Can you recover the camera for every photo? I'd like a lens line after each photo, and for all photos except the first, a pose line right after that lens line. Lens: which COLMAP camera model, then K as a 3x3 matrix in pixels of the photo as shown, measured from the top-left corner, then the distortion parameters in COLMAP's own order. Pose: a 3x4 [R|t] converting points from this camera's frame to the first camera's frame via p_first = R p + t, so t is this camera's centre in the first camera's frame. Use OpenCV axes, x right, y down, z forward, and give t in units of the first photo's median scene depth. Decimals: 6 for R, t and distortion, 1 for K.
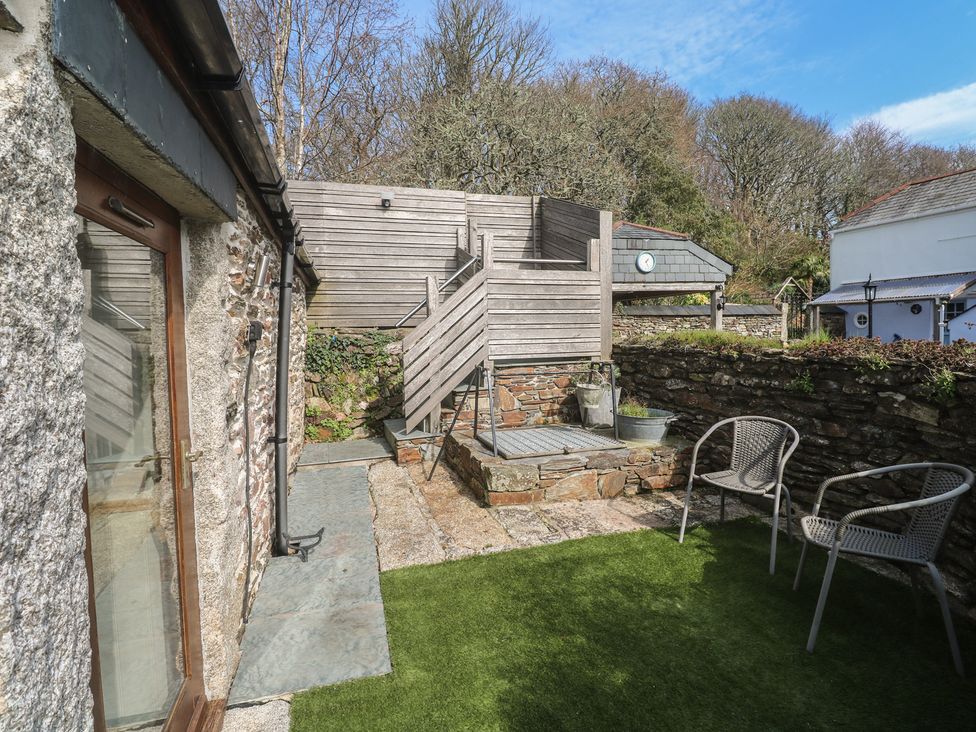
lens RADIAL K [[526.8, 0, 506.8], [0, 526.8, 356.4], [0, 0, 1]] dist [0.005031, -0.018114]
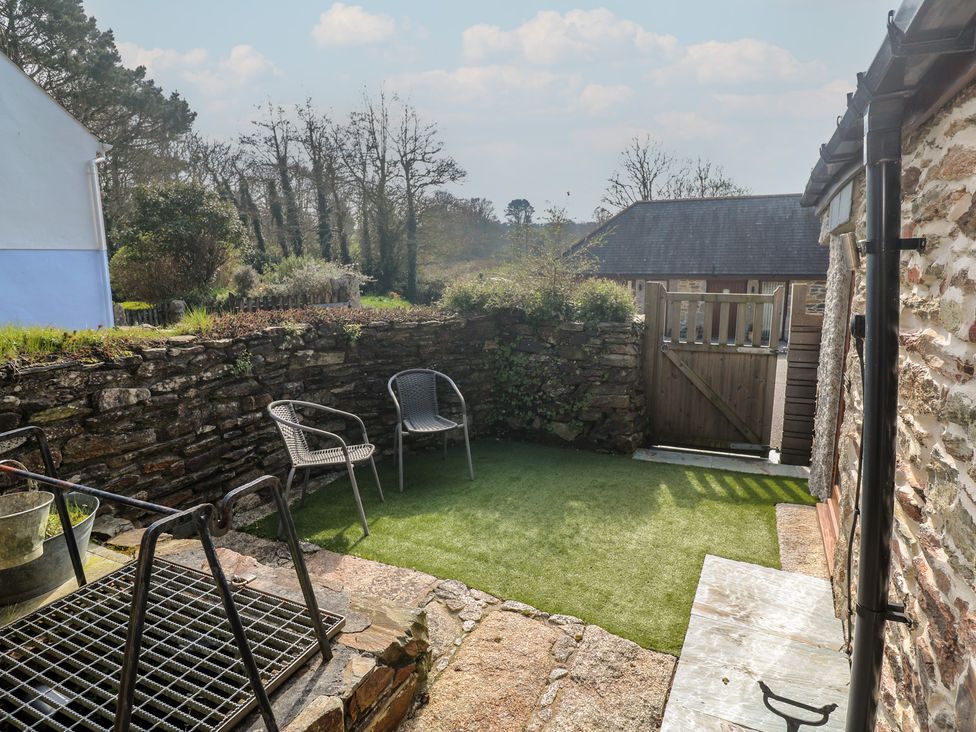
lens RADIAL K [[526.8, 0, 506.8], [0, 526.8, 356.4], [0, 0, 1]] dist [0.005031, -0.018114]
pose [[-0.723589, -0.068028, 0.686871, -0.437109], [0.089486, 0.977487, 0.191081, -0.101951], [-0.684406, 0.199730, -0.701211, 1.334671]]
